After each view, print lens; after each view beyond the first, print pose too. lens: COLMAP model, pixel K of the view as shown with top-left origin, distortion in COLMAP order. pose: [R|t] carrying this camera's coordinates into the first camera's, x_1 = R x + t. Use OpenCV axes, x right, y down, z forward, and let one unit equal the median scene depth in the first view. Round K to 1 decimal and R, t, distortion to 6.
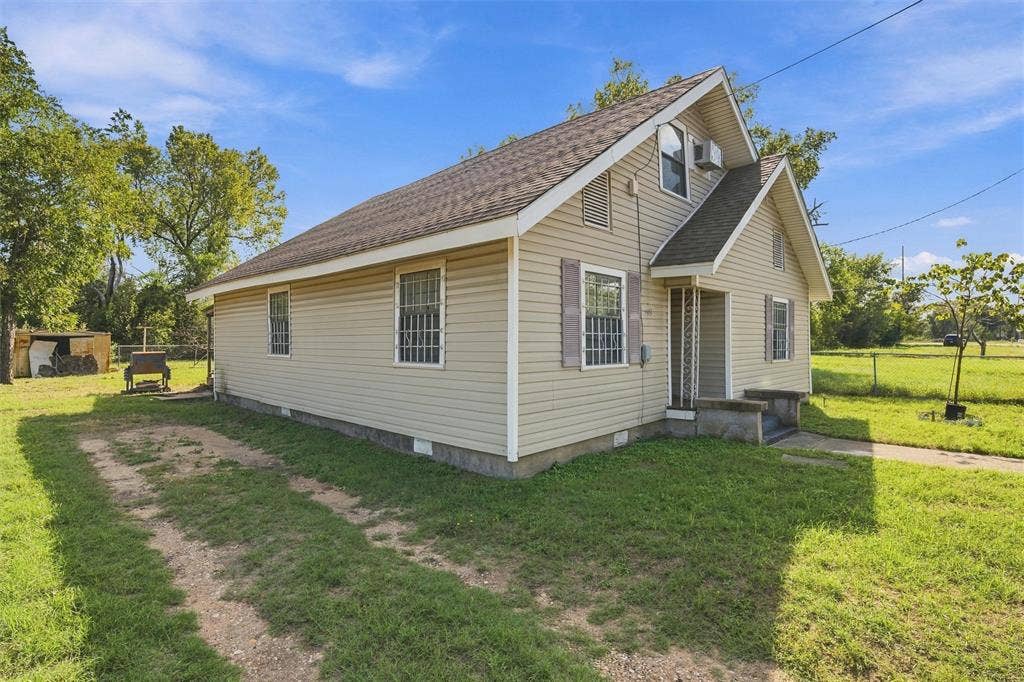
lens RADIAL K [[491.8, 0, 512.0], [0, 491.8, 341.0], [0, 0, 1]] dist [0.001278, 0.000091]
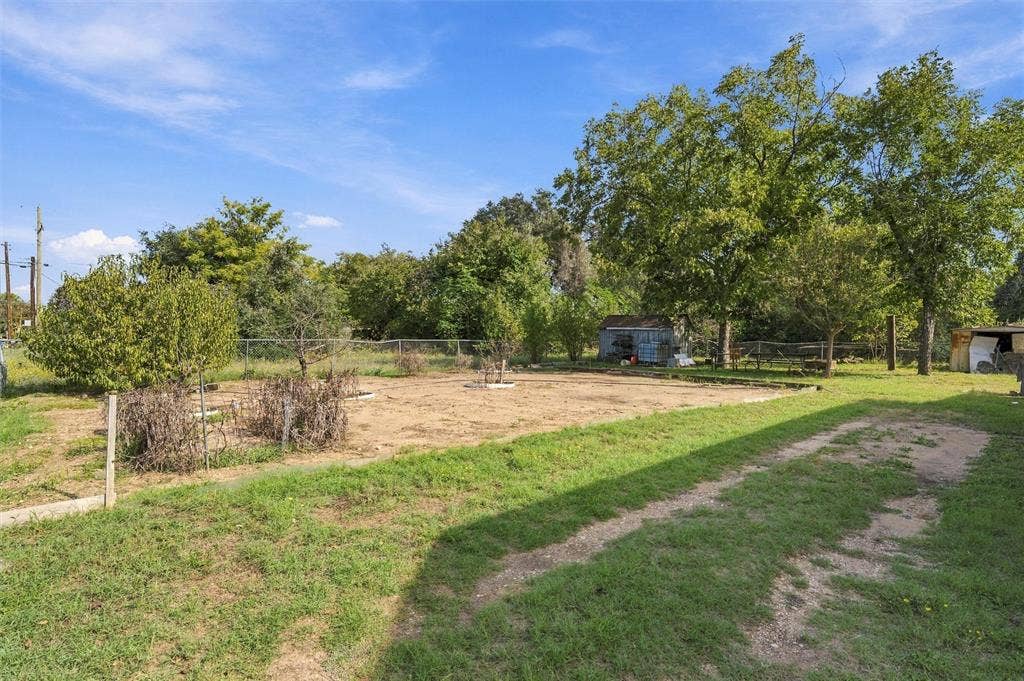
lens RADIAL K [[491.8, 0, 512.0], [0, 491.8, 340.5], [0, 0, 1]] dist [0.001278, 0.000091]
pose [[-0.004565, 0.007887, -0.999958, 0.454944], [-0.004630, 0.999958, 0.007909, 0.026276], [0.999979, 0.004666, -0.004528, 0.418622]]
